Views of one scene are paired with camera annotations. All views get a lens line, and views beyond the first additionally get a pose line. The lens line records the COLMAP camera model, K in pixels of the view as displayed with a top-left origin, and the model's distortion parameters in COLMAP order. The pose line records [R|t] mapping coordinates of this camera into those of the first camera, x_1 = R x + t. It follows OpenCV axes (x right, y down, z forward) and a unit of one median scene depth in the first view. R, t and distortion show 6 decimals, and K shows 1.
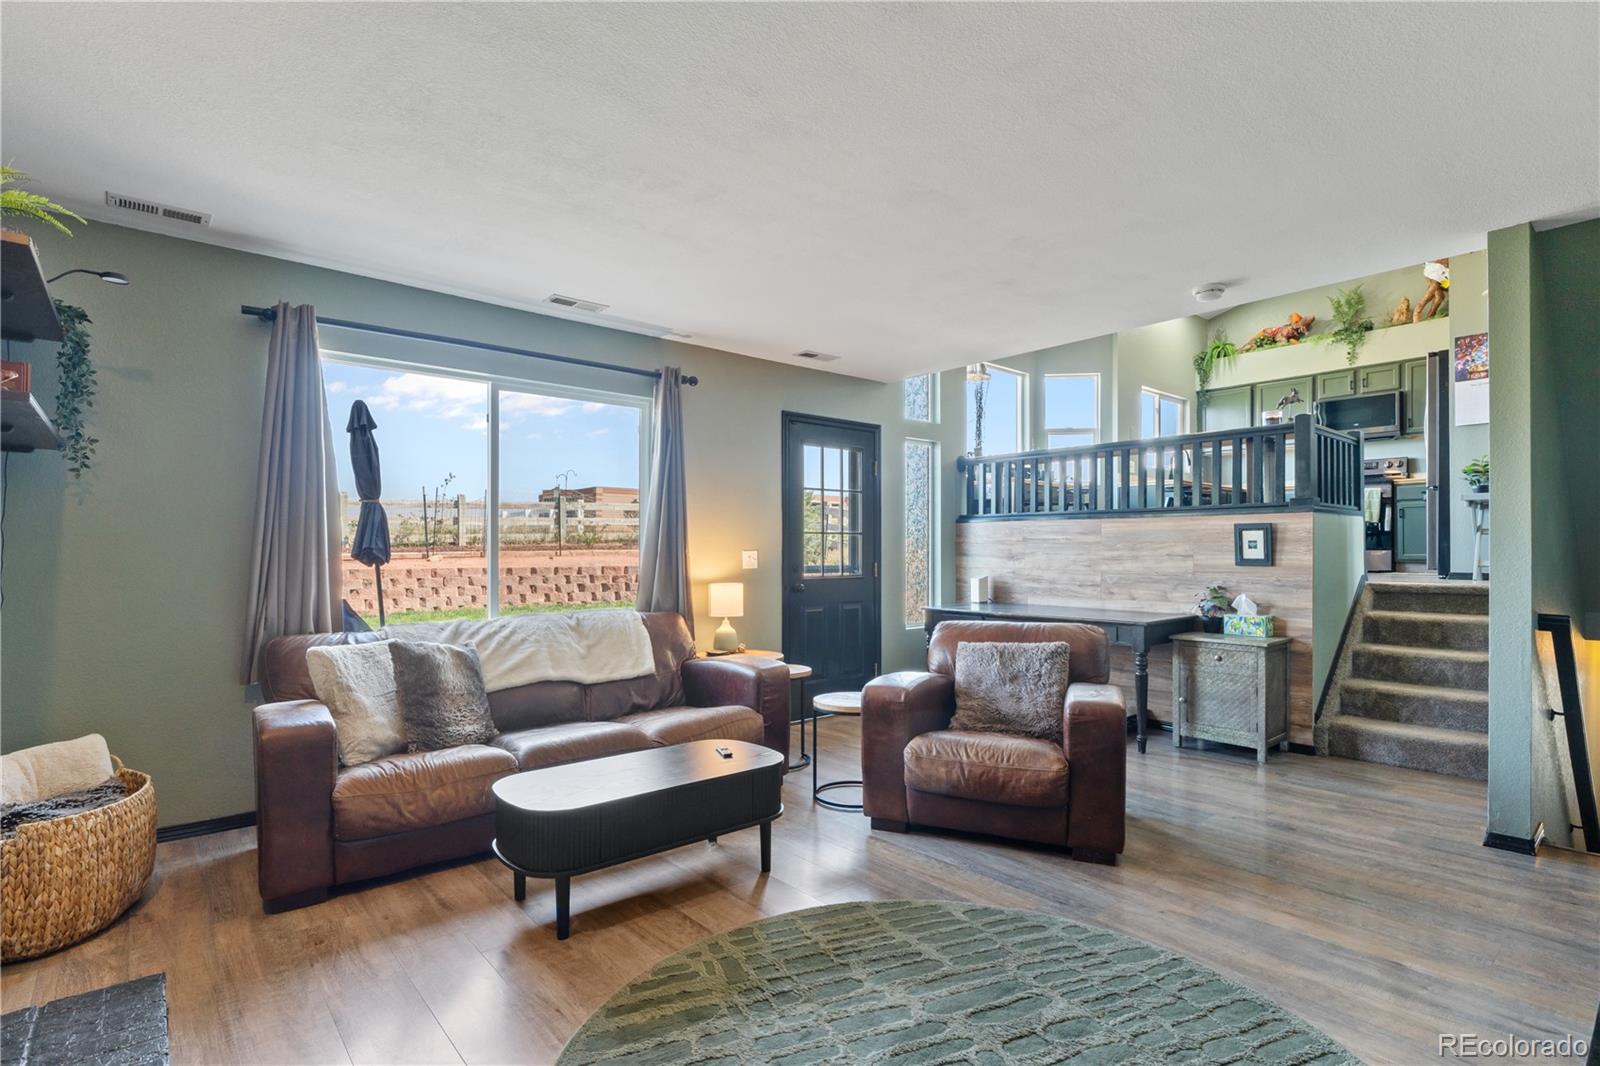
lens RADIAL K [[777.0, 0, 804.6], [0, 777.0, 548.7], [0, 0, 1]] dist [-0.001475, -0.002791]
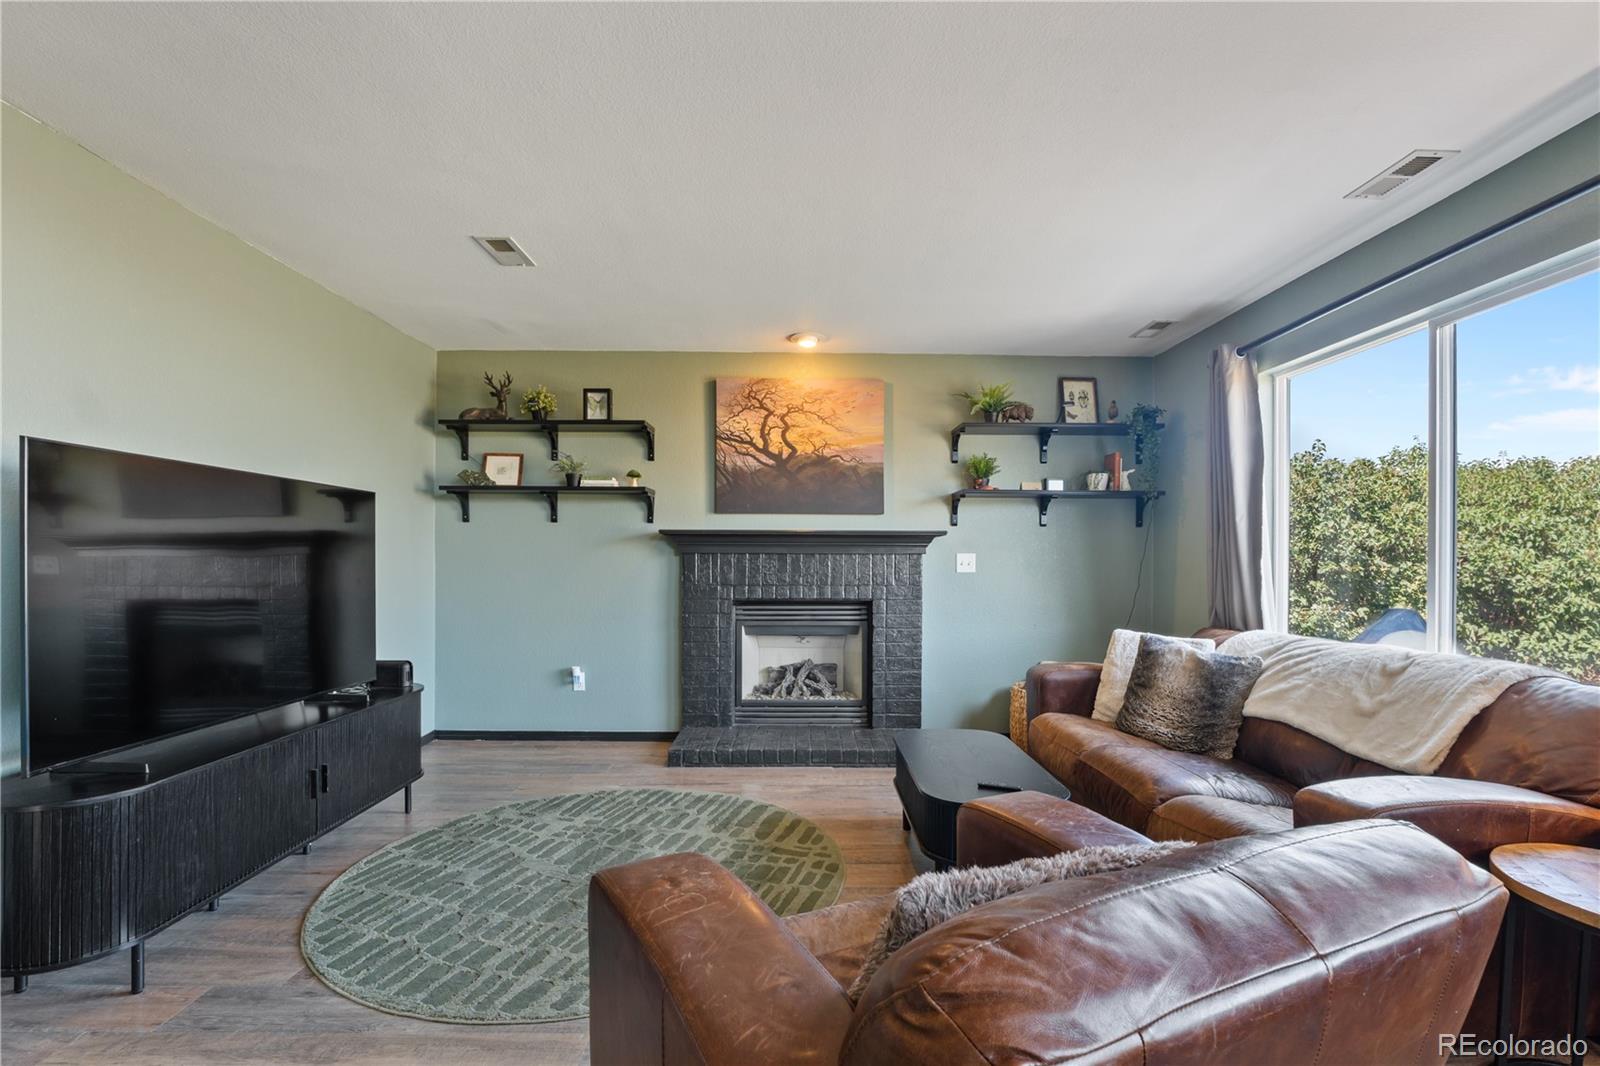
lens RADIAL K [[729.0, 0, 806.0], [0, 729.0, 559.5], [0, 0, 1]] dist [-0.007786, 0.000162]
pose [[-0.638008, -0.002324, -0.770026, 0.345526], [-0.001539, 0.999997, -0.001743, 0.005370], [0.770028, 0.000073, -0.638010, 0.710773]]
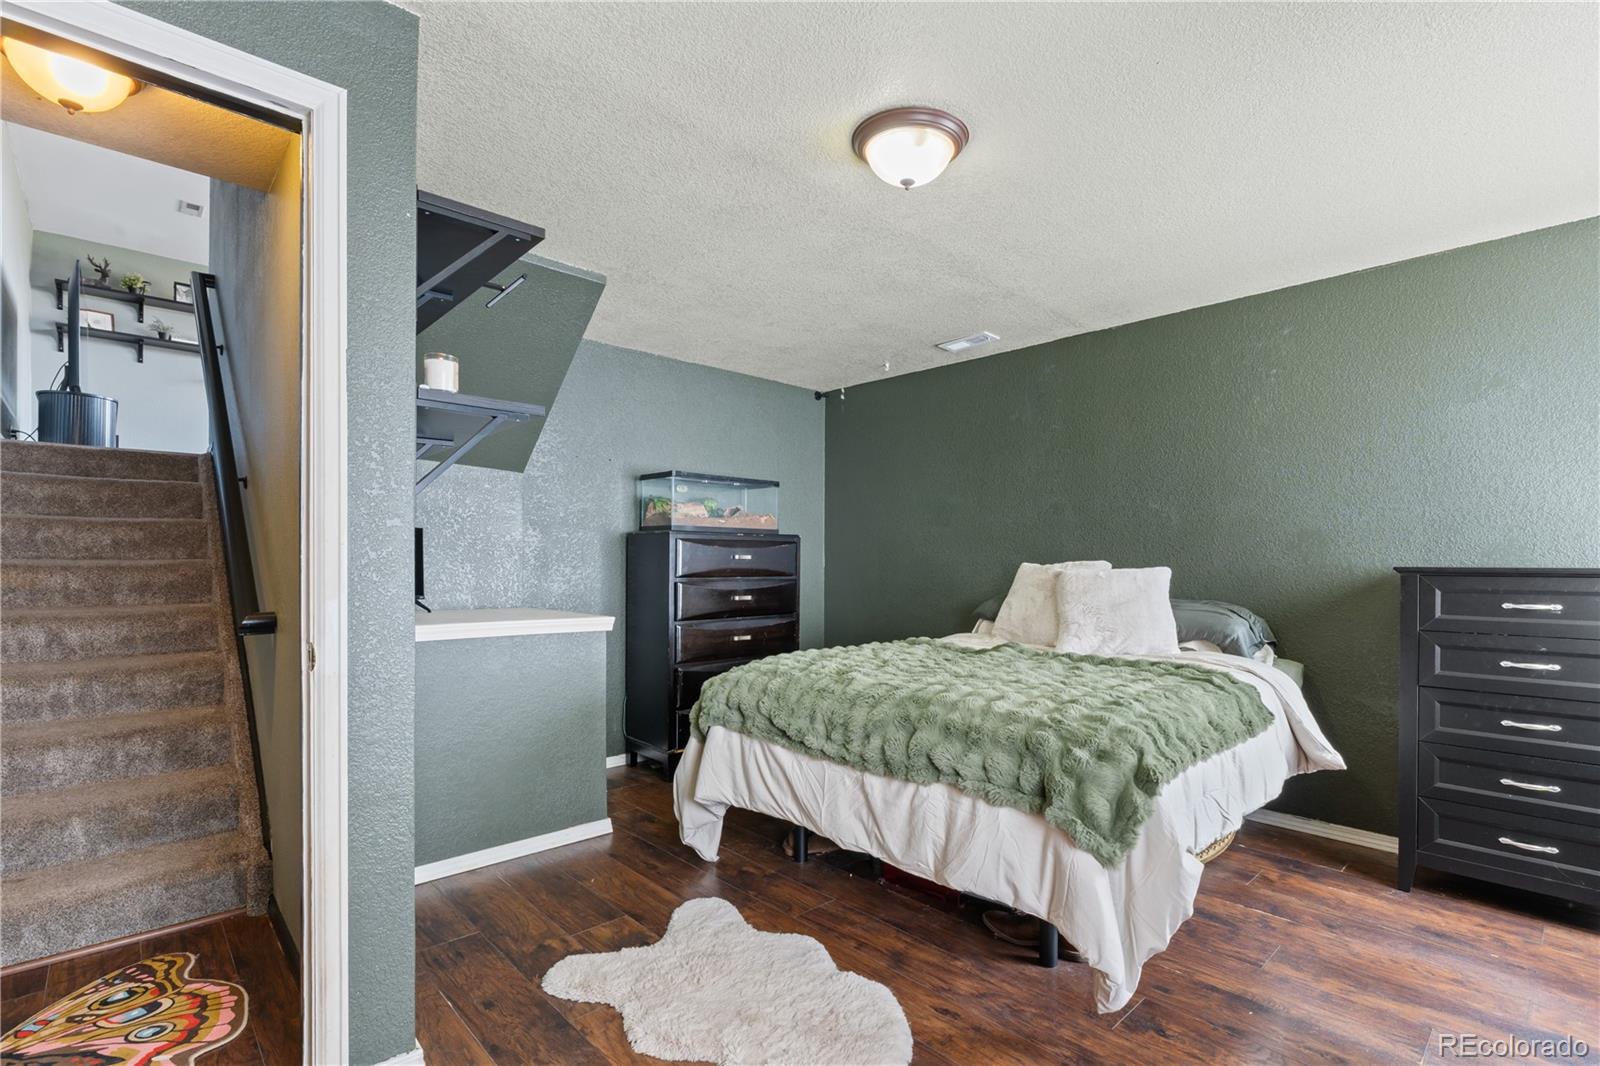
lens RADIAL K [[729.0, 0, 791.2], [0, 729.0, 548.1], [0, 0, 1]] dist [-0.007786, 0.000162]
pose [[0.045675, -0.008869, -0.998917, 1.205274], [0.001162, 0.999960, -0.008826, 0.298552], [0.998956, -0.000758, 0.045684, 1.049209]]
